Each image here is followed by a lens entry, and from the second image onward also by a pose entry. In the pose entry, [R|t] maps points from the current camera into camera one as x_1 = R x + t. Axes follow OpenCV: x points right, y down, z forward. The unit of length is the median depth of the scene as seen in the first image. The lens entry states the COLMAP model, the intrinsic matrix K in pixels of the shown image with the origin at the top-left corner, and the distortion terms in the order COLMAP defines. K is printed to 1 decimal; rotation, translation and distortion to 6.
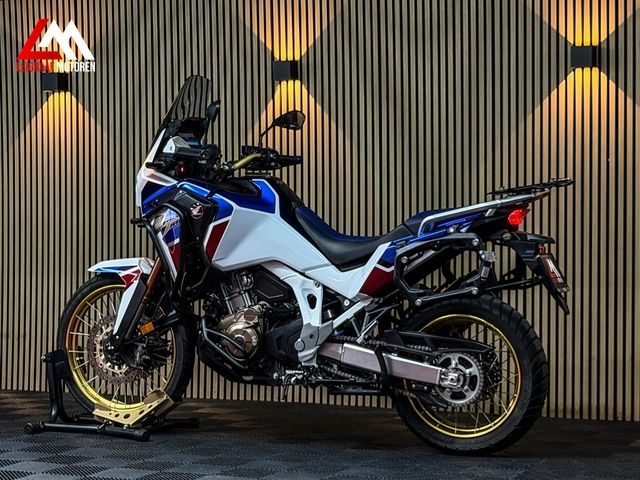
lens RADIAL K [[1409.7, 0, 309.8], [0, 1409.7, 240.5], [0, 0, 1]] dist [0.159201, -0.322965]
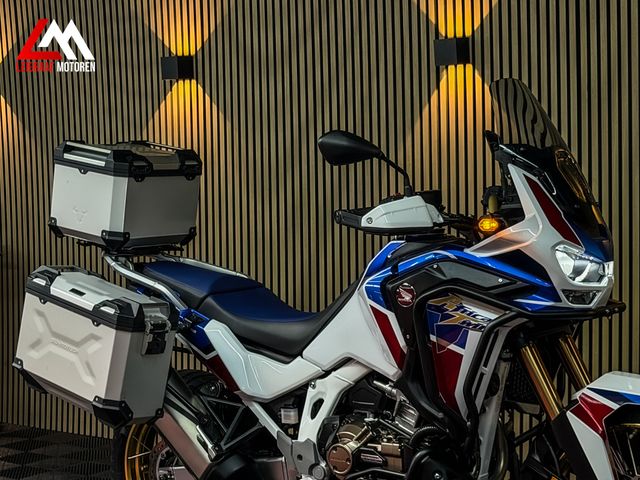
lens RADIAL K [[1414.8, 0, 342.2], [0, 1414.8, 239.5], [0, 0, 1]] dist [0.135042, 0.355417]
pose [[0.979394, -0.002372, -0.201945, 0.083895], [0.015875, 0.997741, 0.065269, -0.078704], [0.201335, -0.067130, 0.977219, 0.281983]]
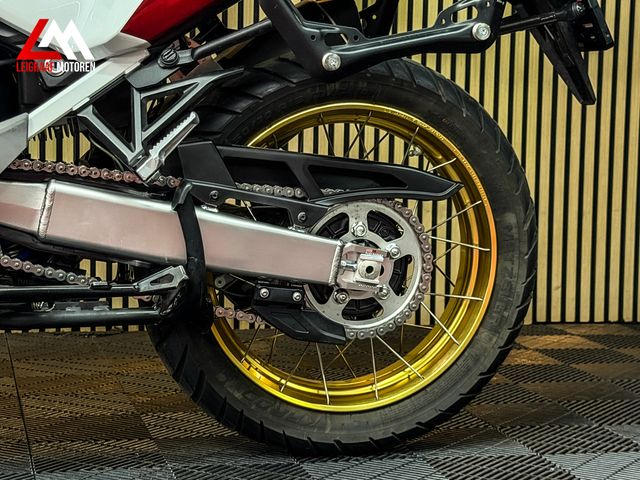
lens RADIAL K [[1409.7, 0, 309.8], [0, 1409.7, 240.5], [0, 0, 1]] dist [0.159201, -0.322965]
pose [[0.782257, -0.033180, 0.622072, -0.122674], [-0.021537, 0.996543, 0.080236, 0.048993], [-0.622583, -0.076163, 0.778838, 0.580172]]
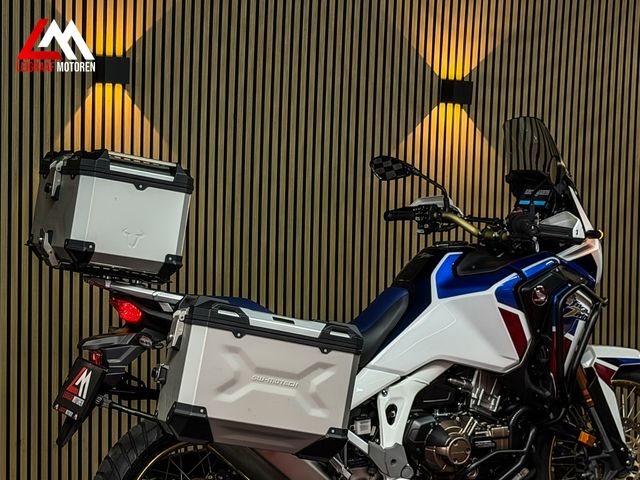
lens RADIAL K [[1396.9, 0, 334.8], [0, 1396.9, 242.6], [0, 0, 1]] dist [0.094273, 0.146903]
pose [[0.599080, -0.030377, 0.800113, -0.583896], [-0.015676, 0.998644, 0.049651, -0.075759], [-0.800536, -0.042288, 0.597791, 0.517388]]
